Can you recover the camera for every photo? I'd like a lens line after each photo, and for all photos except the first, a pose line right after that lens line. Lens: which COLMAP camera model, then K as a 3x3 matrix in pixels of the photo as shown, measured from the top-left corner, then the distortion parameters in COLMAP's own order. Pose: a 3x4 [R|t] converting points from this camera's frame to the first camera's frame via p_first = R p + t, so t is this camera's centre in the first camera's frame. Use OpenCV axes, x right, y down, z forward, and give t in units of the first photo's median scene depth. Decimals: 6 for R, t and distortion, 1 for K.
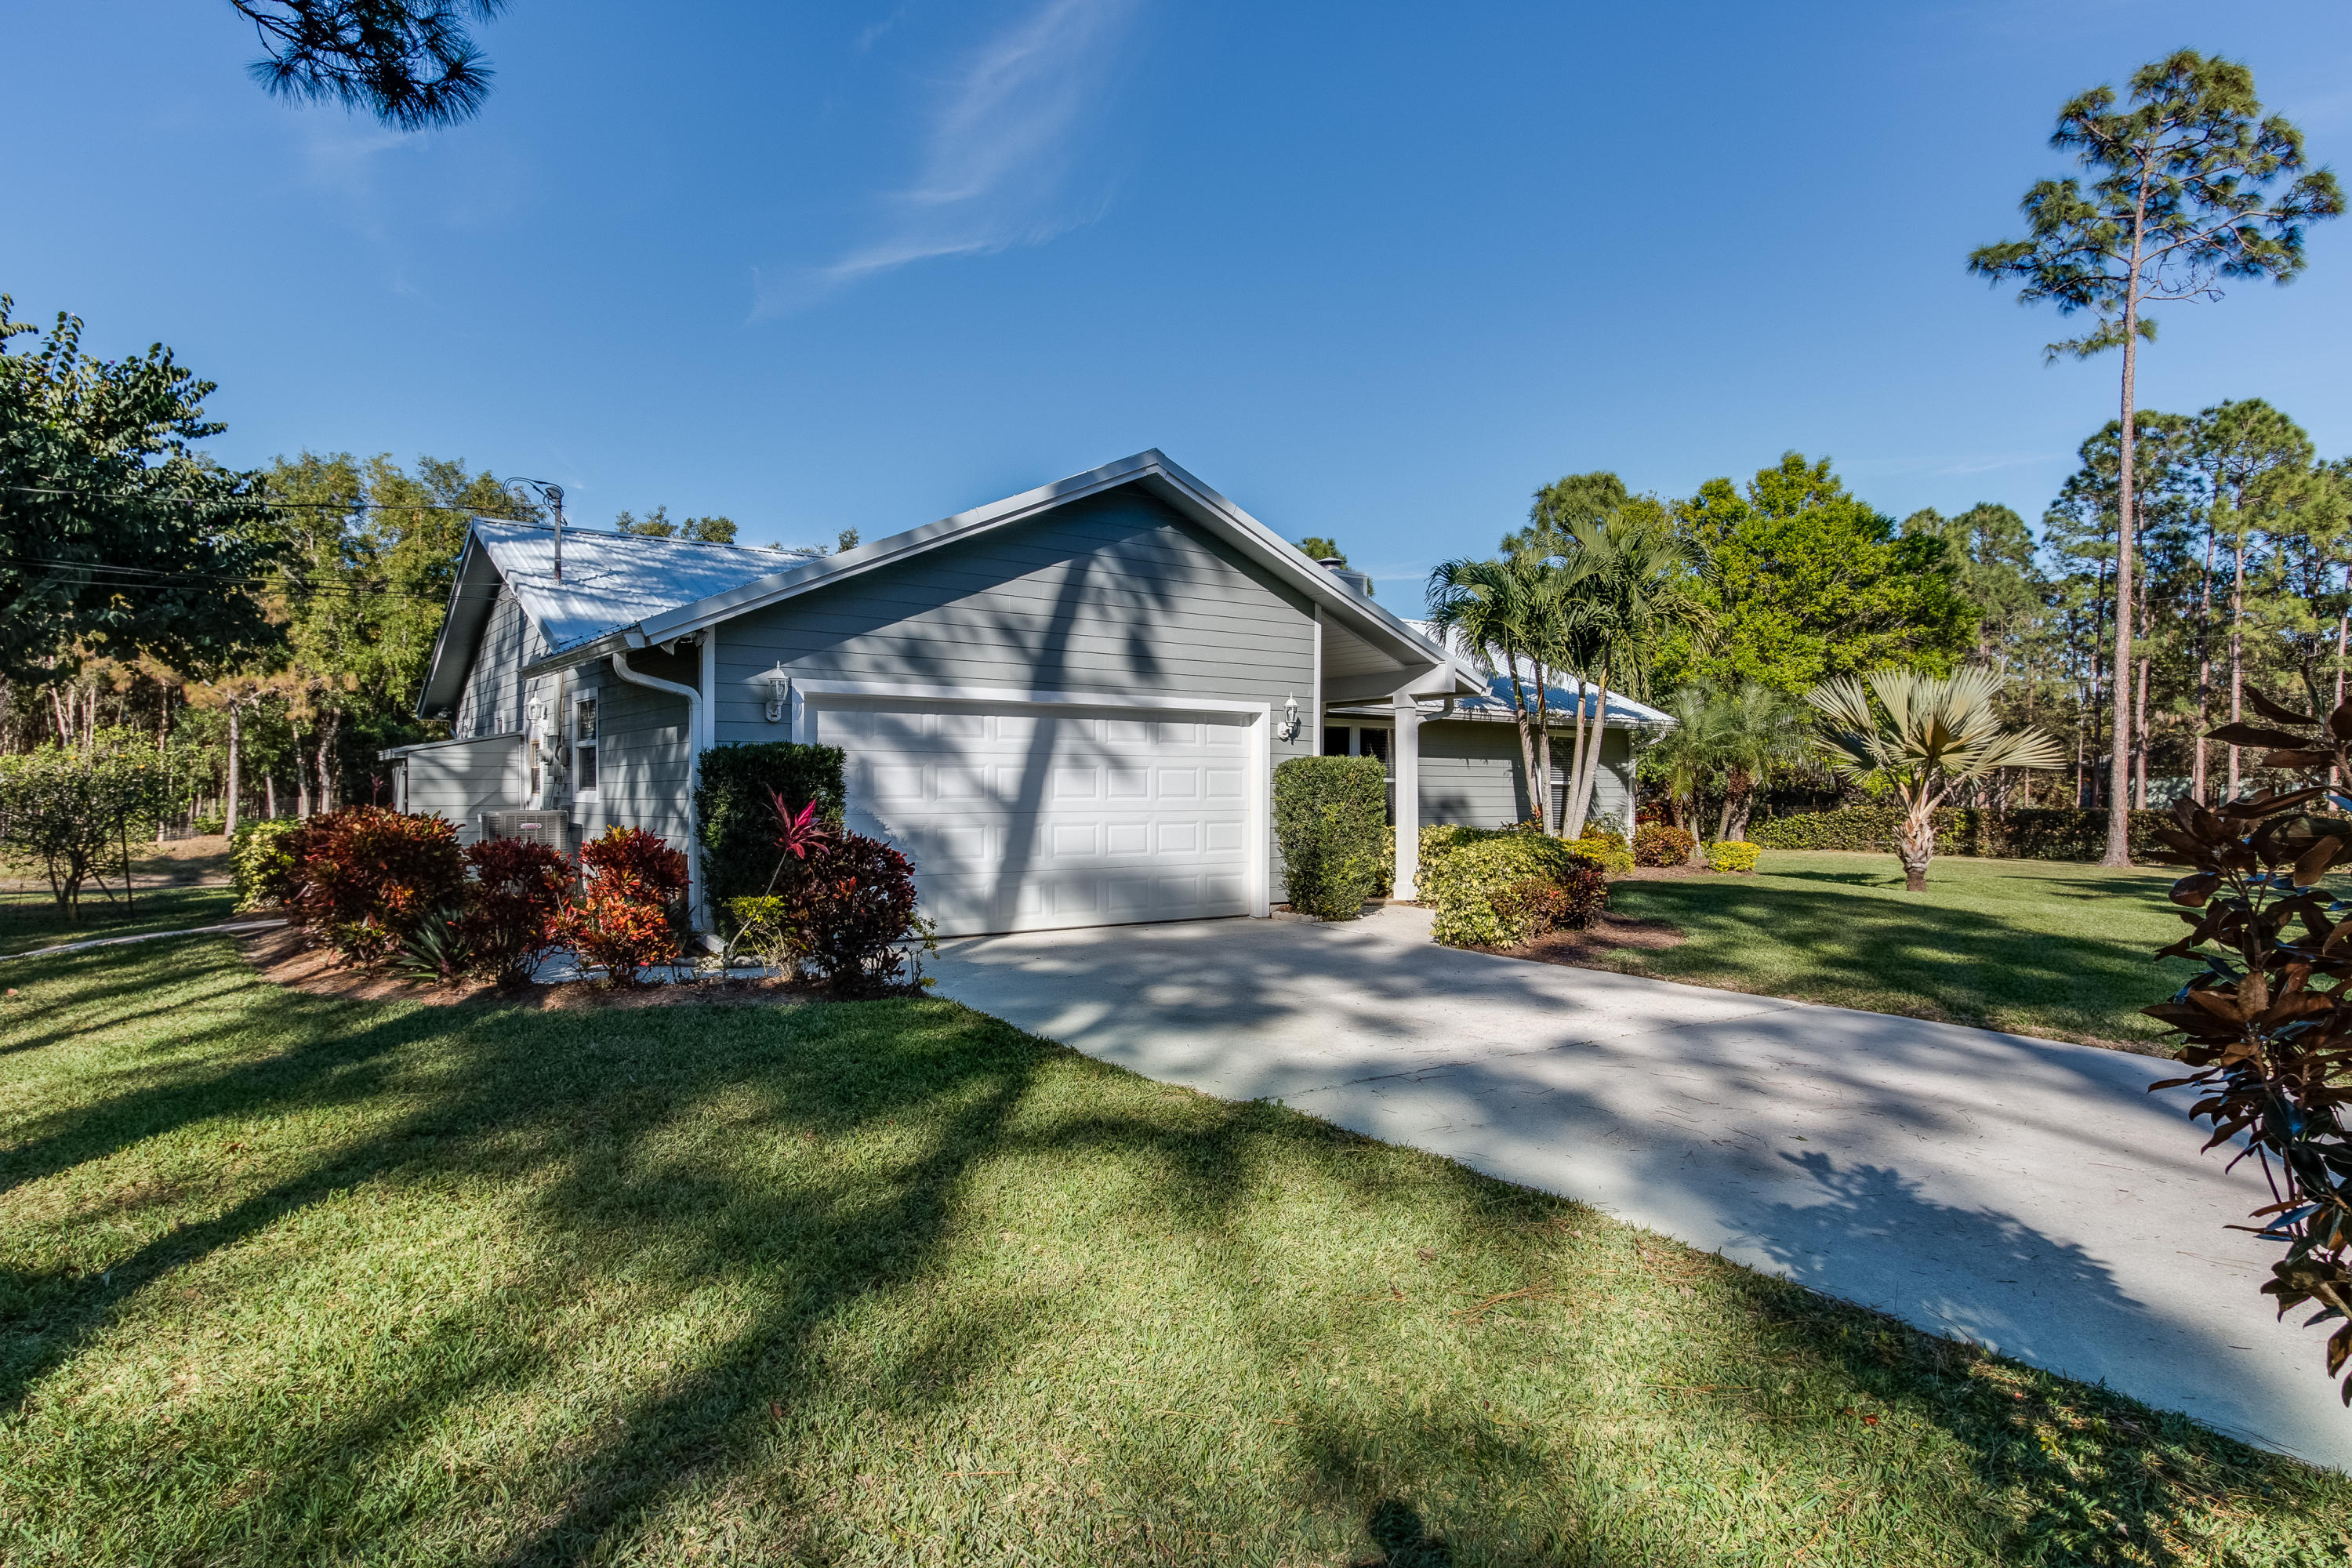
lens RADIAL K [[1357.4, 0, 1184.1], [0, 1357.4, 787.2], [0, 0, 1]] dist [-0.017540, 0.007320]
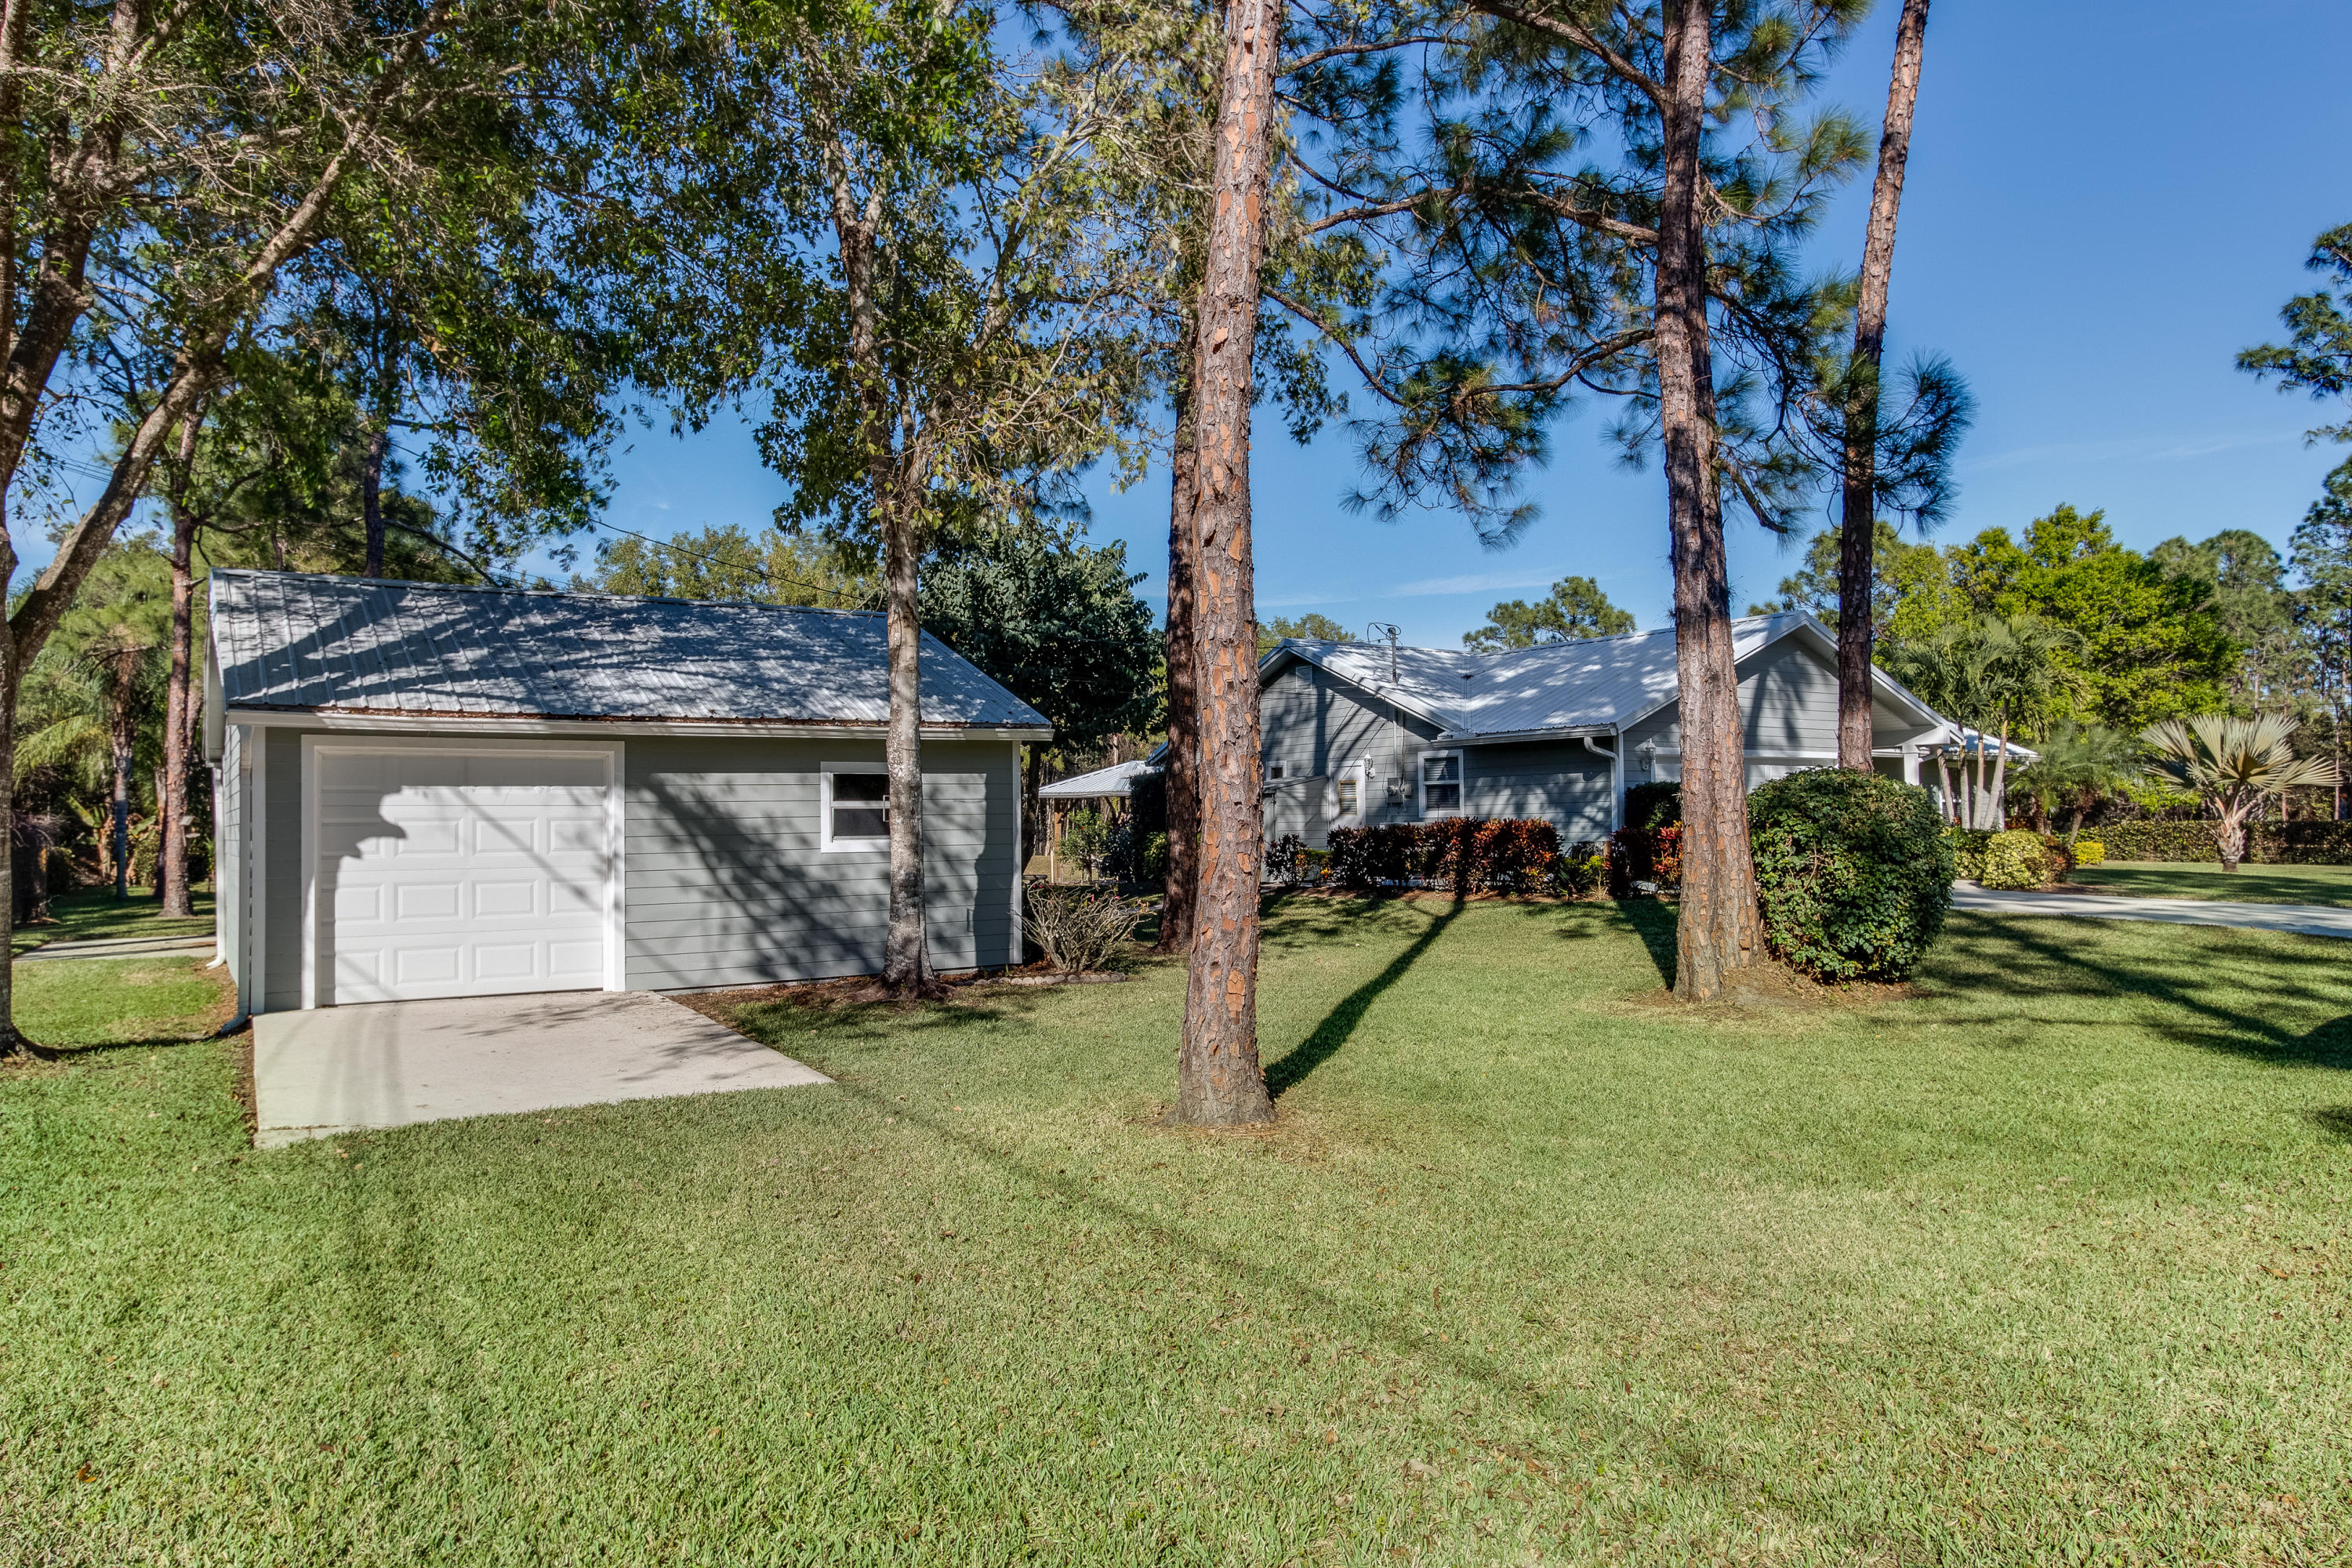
lens RADIAL K [[1567.7, 0, 1168.7], [0, 1567.7, 769.8], [0, 0, 1]] dist [0.012856, -0.002252]
pose [[0.998967, -0.013363, -0.043438, -0.894113], [0.011996, 0.999429, -0.031592, 0.012344], [0.043835, 0.031039, 0.998556, -1.242612]]
